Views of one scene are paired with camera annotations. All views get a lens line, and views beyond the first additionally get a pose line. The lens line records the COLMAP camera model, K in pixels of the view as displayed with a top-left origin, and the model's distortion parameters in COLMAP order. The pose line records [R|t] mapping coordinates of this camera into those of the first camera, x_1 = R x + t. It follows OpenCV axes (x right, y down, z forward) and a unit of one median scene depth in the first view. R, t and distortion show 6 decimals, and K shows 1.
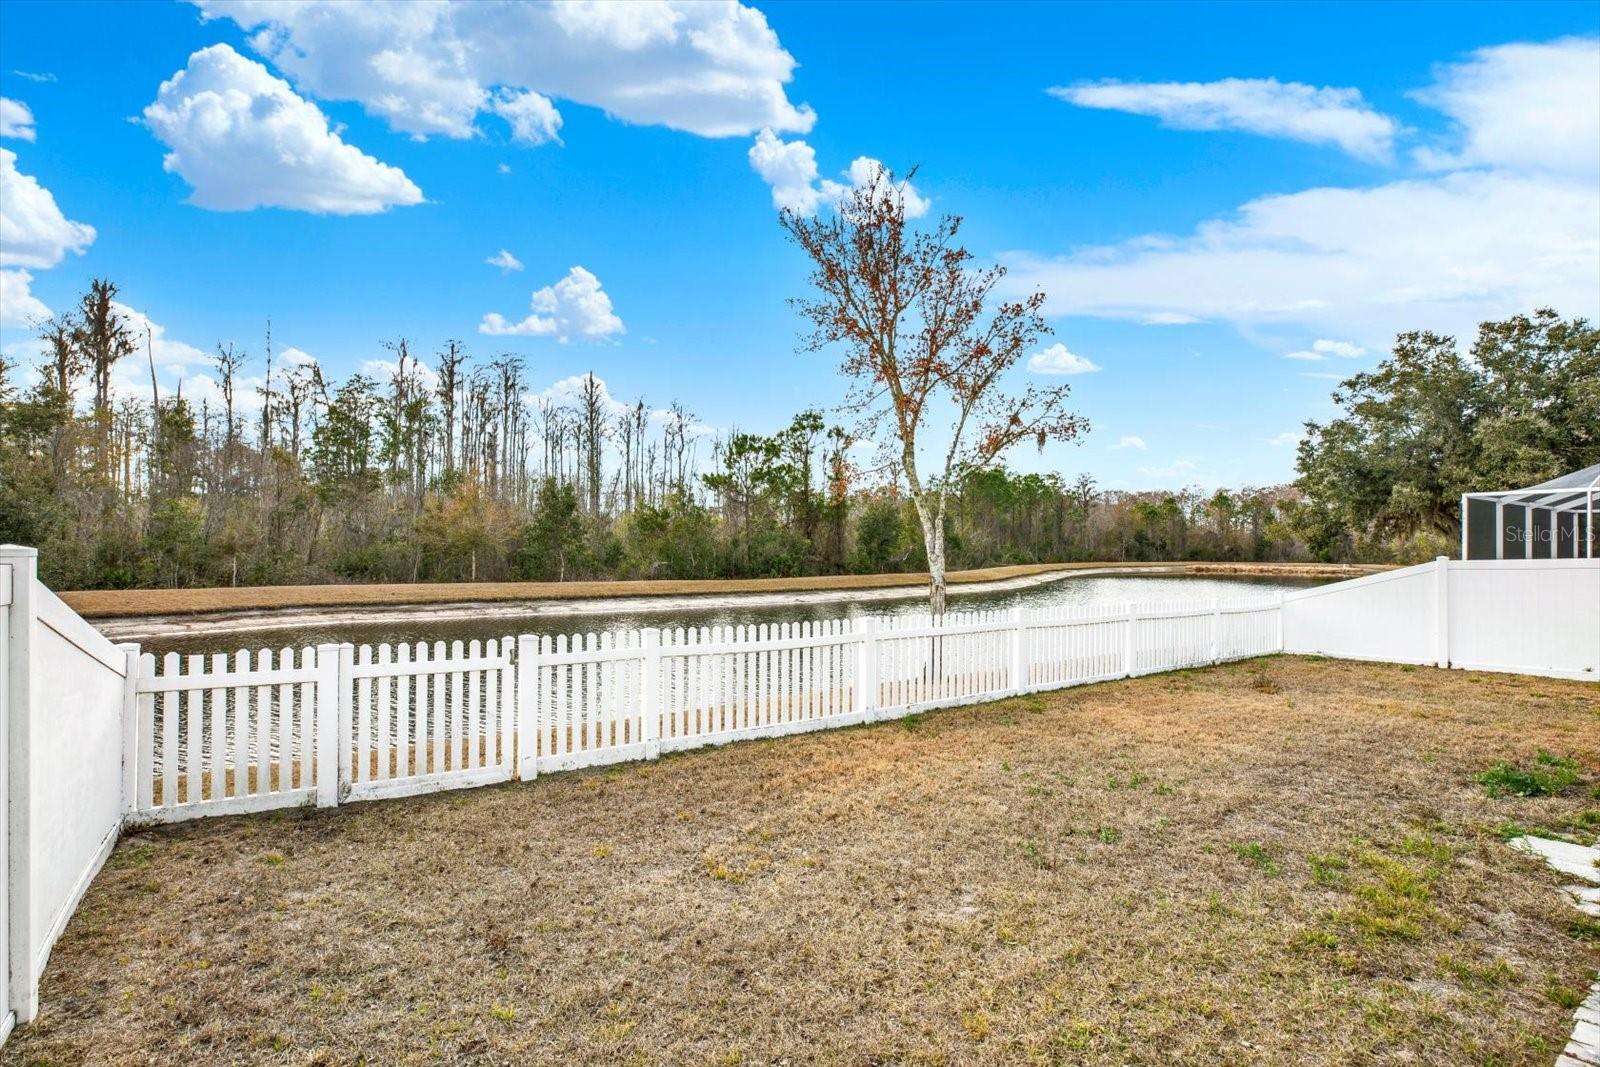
lens RADIAL K [[745.4, 0, 800.0], [0, 745.4, 533.5], [0, 0, 1]] dist [-0.029076, 0.011023]
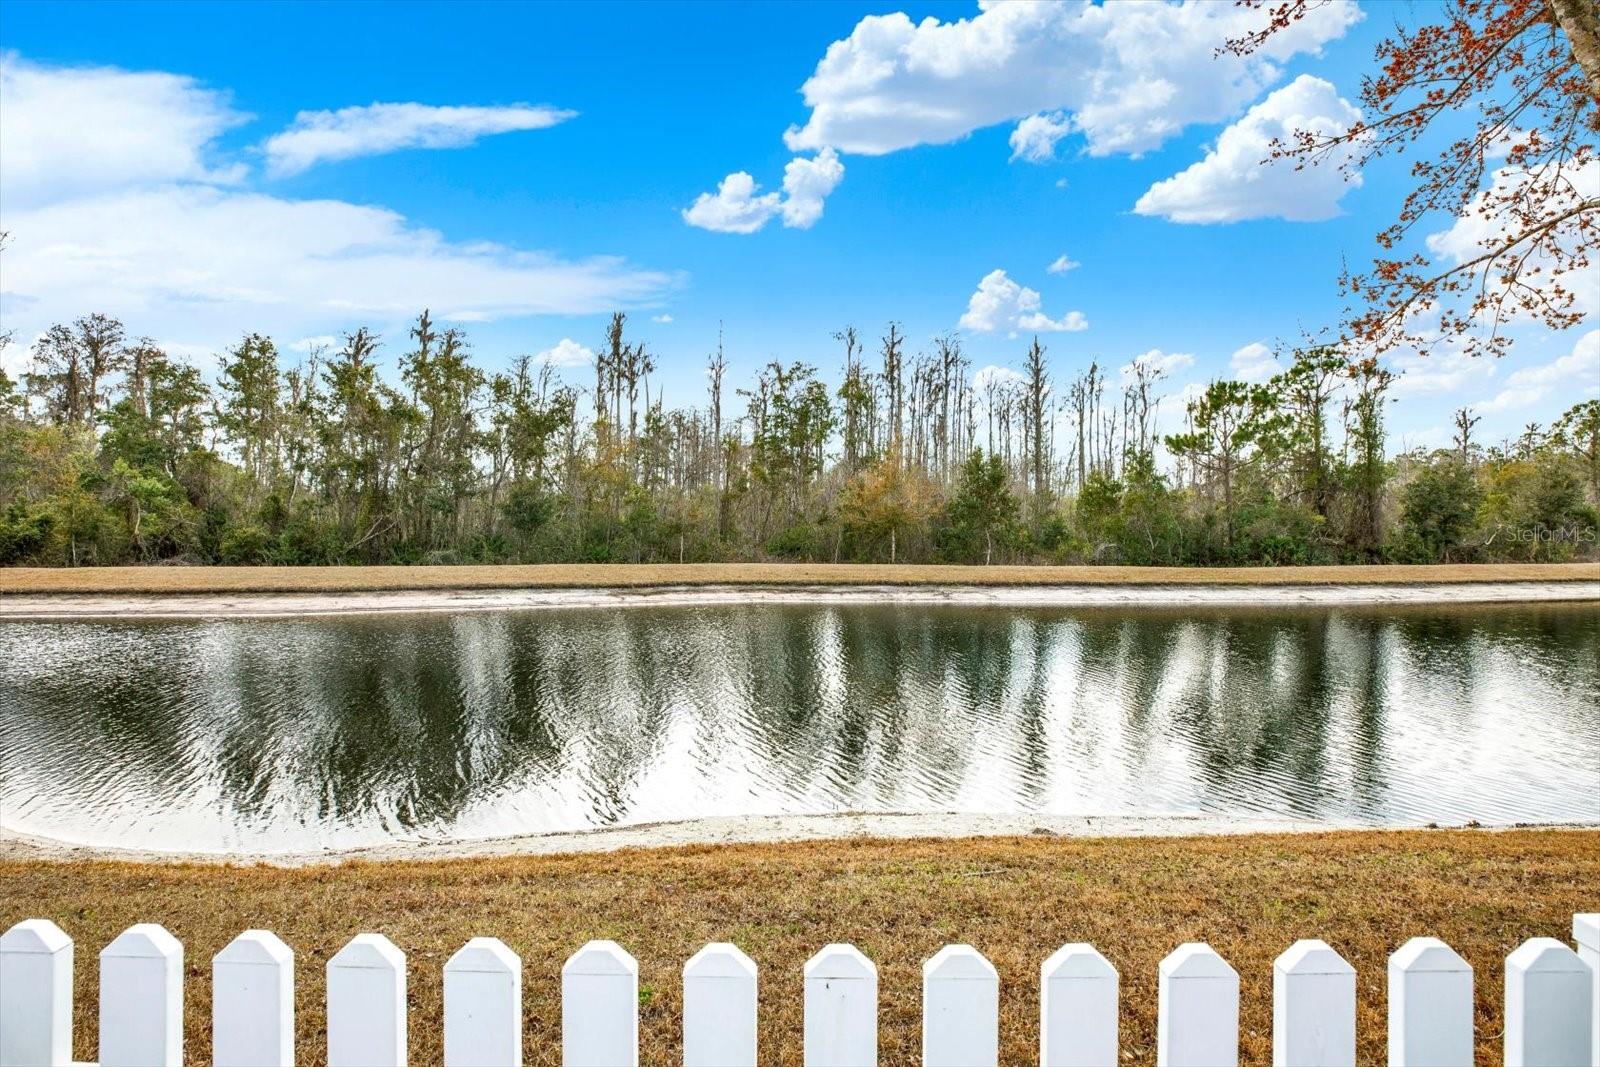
lens RADIAL K [[739.2, 0, 814.7], [0, 739.2, 521.5], [0, 0, 1]] dist [-0.029531, 0.001303]
pose [[0.824296, -0.010234, -0.566067, 0.006767], [0.013138, 0.999913, 0.001054, 0.007129], [0.566007, -0.008306, 0.824359, 0.122197]]
